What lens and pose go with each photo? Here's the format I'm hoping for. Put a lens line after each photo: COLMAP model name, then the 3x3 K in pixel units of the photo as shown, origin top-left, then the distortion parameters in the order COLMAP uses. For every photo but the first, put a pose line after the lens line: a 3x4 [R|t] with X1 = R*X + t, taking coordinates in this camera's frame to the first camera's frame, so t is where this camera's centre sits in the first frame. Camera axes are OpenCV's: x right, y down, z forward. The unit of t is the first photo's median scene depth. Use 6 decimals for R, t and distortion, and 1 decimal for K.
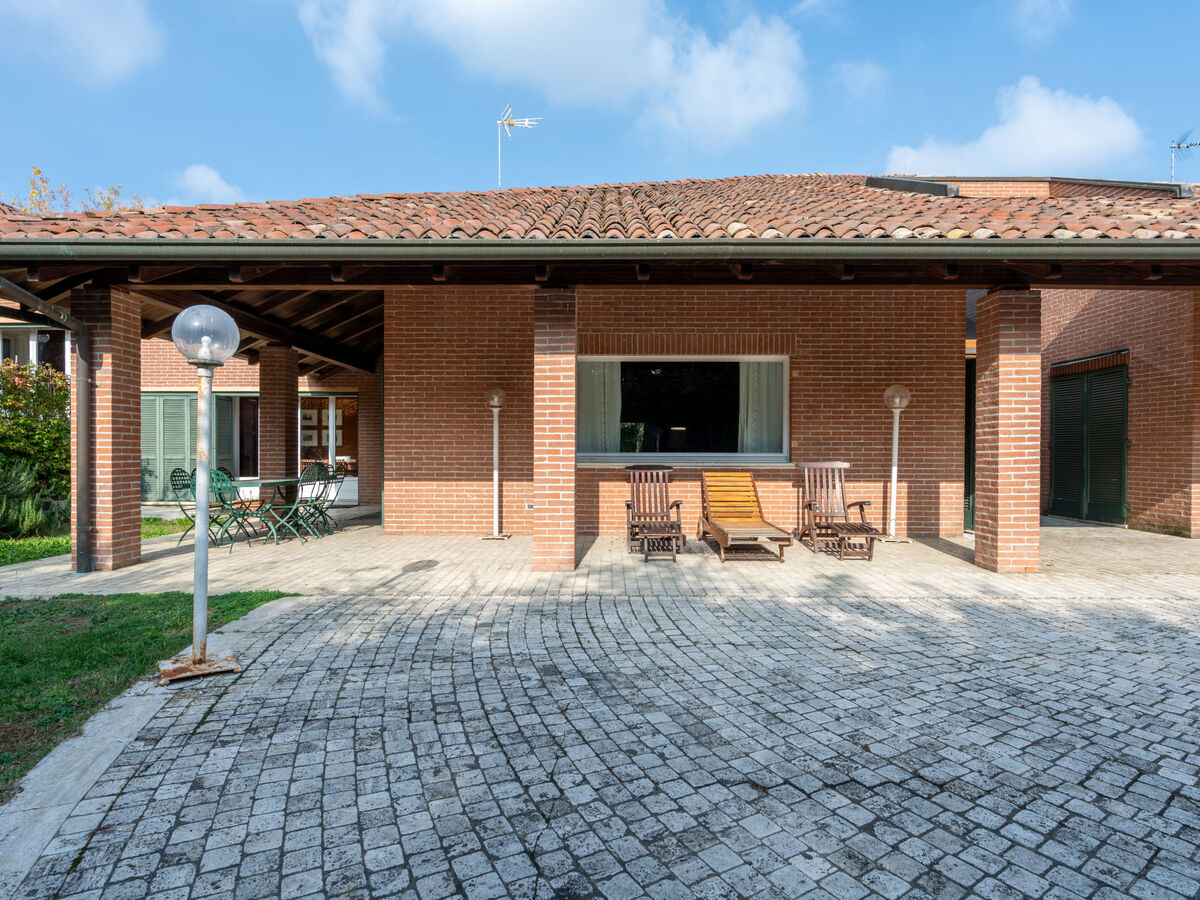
lens RADIAL K [[611.9, 0, 600.8], [0, 611.9, 450.8], [0, 0, 1]] dist [-0.016254, 0.000146]
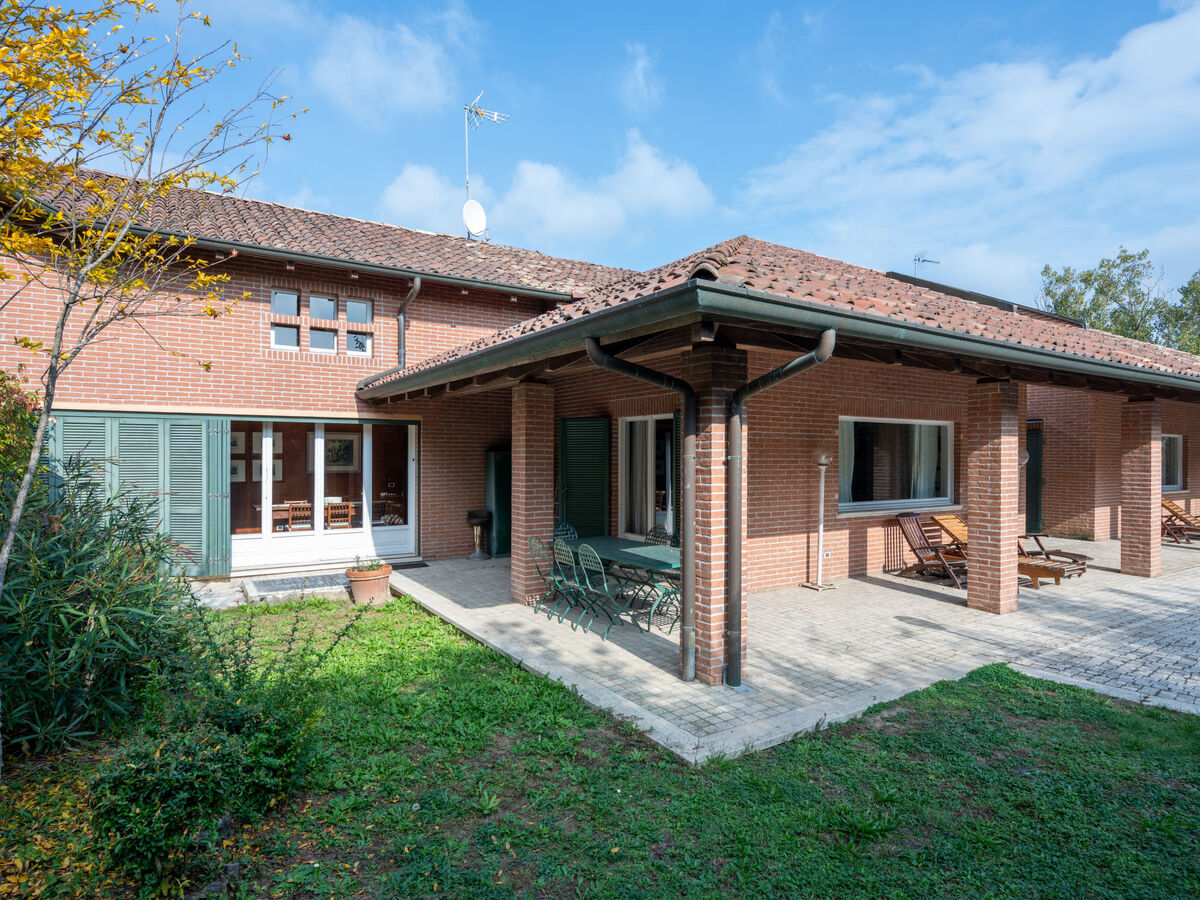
lens RADIAL K [[637.8, 0, 597.3], [0, 637.8, 456.9], [0, 0, 1]] dist [-0.003178, 0.000434]
pose [[0.845493, 0.000323, 0.533987, -1.063129], [-0.002892, 0.999988, 0.003974, -0.085863], [-0.533979, -0.004904, 0.845483, 0.260516]]
